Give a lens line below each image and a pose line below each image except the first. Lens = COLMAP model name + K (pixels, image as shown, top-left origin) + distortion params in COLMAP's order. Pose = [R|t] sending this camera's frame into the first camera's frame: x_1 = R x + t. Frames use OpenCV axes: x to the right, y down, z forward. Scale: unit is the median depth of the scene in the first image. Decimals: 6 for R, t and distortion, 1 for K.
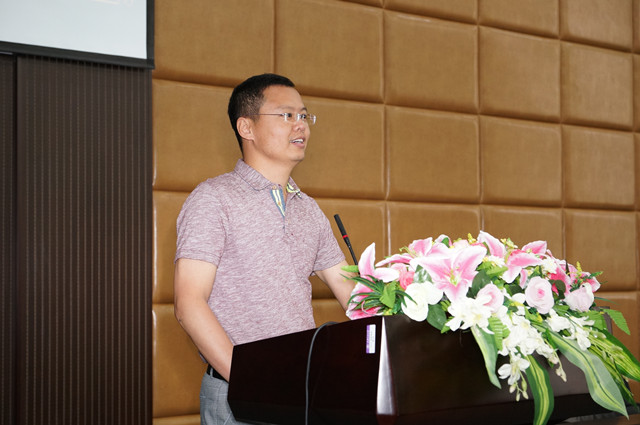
lens RADIAL K [[1167.3, 0, 319.4], [0, 1167.3, 212.7], [0, 0, 1]] dist [0.006674, 0.000000]
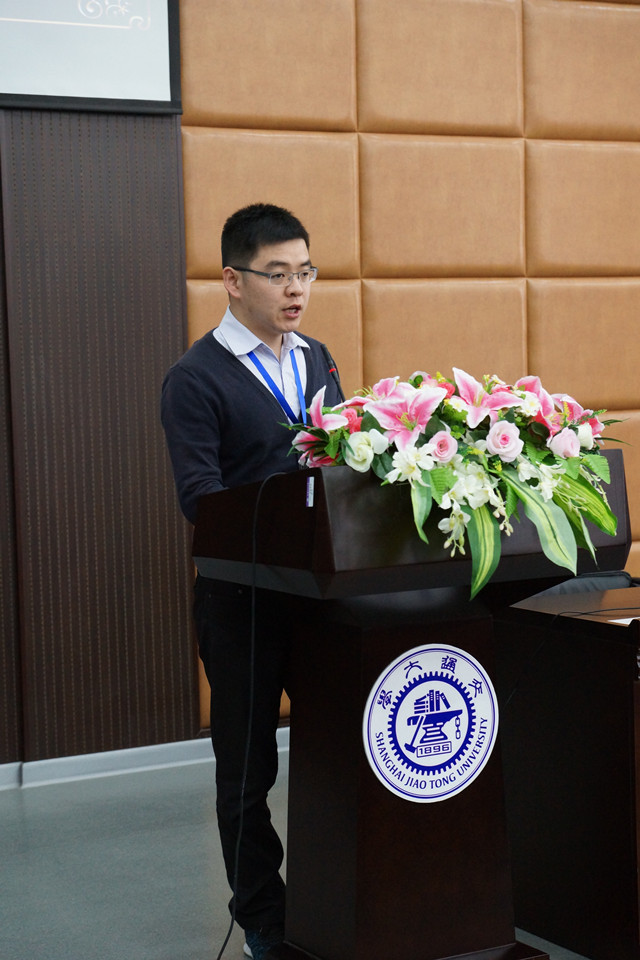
lens RADIAL K [[2008.4, 0, 320.6], [0, 2008.4, 480.0], [0, 0, 1]] dist [0.031940, 0.000000]
pose [[0.988833, -0.007341, -0.148845, 0.278765], [0.025214, 0.992628, 0.118549, -0.087926], [0.146877, -0.120978, 0.981729, -0.554568]]
